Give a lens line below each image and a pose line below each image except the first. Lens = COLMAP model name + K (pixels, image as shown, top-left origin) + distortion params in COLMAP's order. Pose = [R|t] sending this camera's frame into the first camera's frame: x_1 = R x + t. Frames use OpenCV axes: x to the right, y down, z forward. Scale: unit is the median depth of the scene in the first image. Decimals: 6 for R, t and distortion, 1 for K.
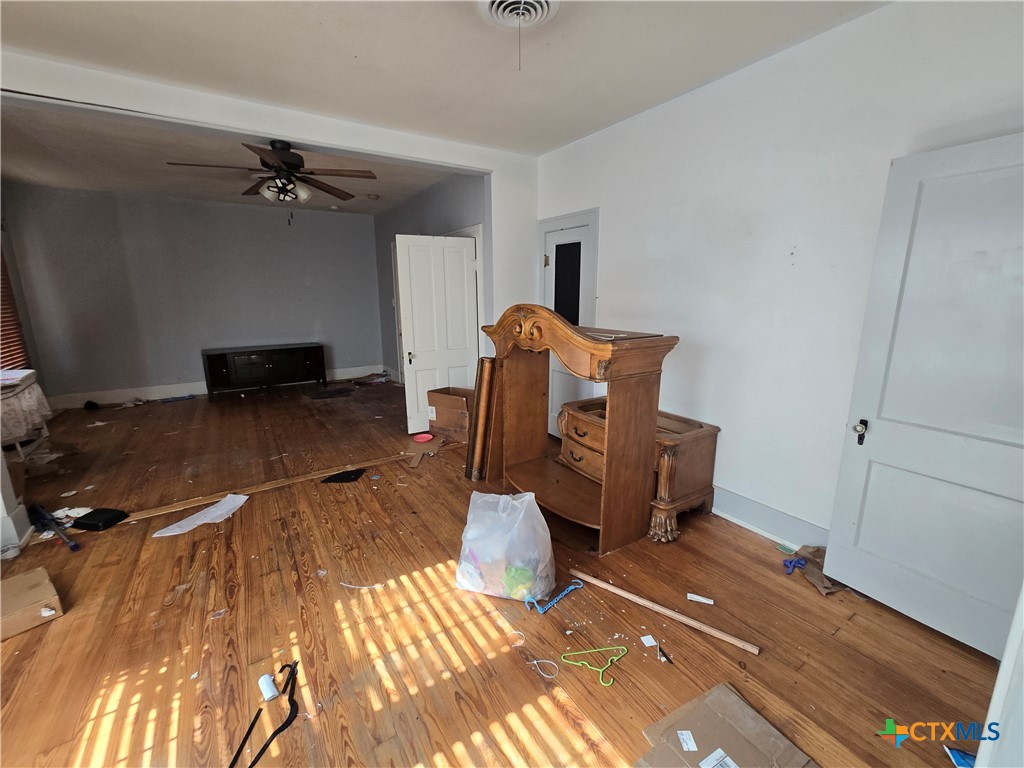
lens RADIAL K [[426.2, 0, 515.7], [0, 426.2, 379.1], [0, 0, 1]] dist [-0.012069, 0.005624]
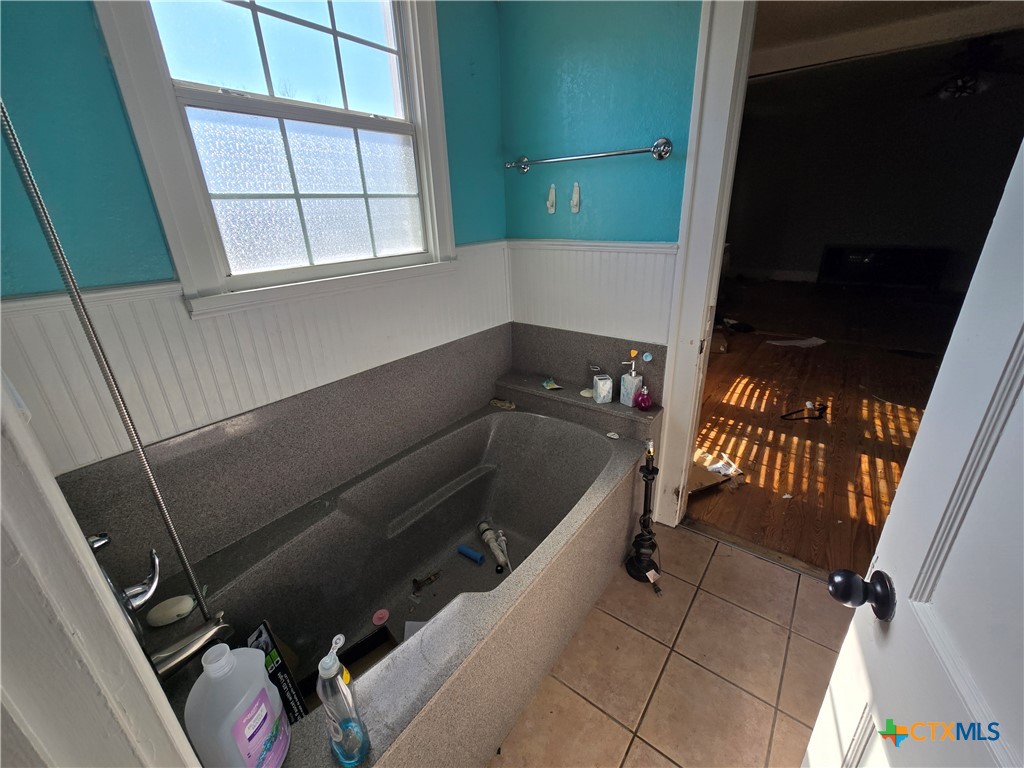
lens RADIAL K [[426.2, 0, 515.7], [0, 426.2, 379.1], [0, 0, 1]] dist [-0.012069, 0.005624]
pose [[0.331792, 0.342752, -0.878883, 0.466902], [-0.166884, 0.938291, 0.302919, 0.203831], [0.928474, 0.046165, 0.368517, -0.715681]]
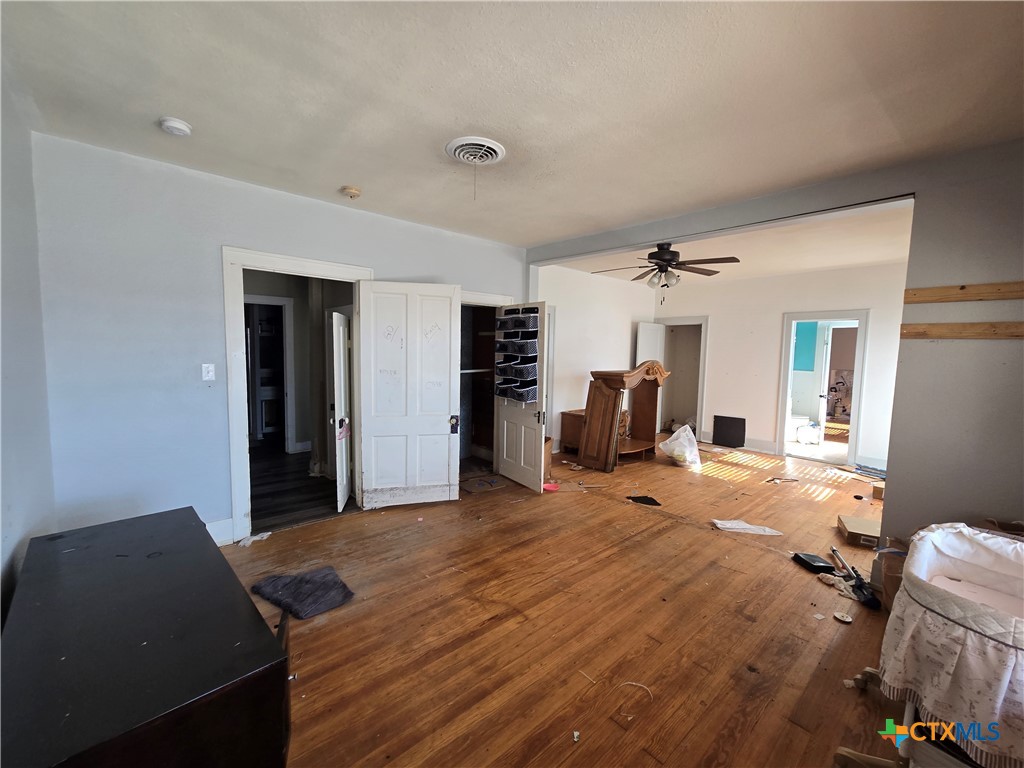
lens RADIAL K [[426.2, 0, 515.7], [0, 426.2, 379.1], [0, 0, 1]] dist [-0.012069, 0.005624]
pose [[-0.146144, -0.063761, 0.987206, -2.570038], [0.194063, 0.976683, 0.091810, -0.506968], [-0.970042, 0.204998, -0.130363, 2.401675]]
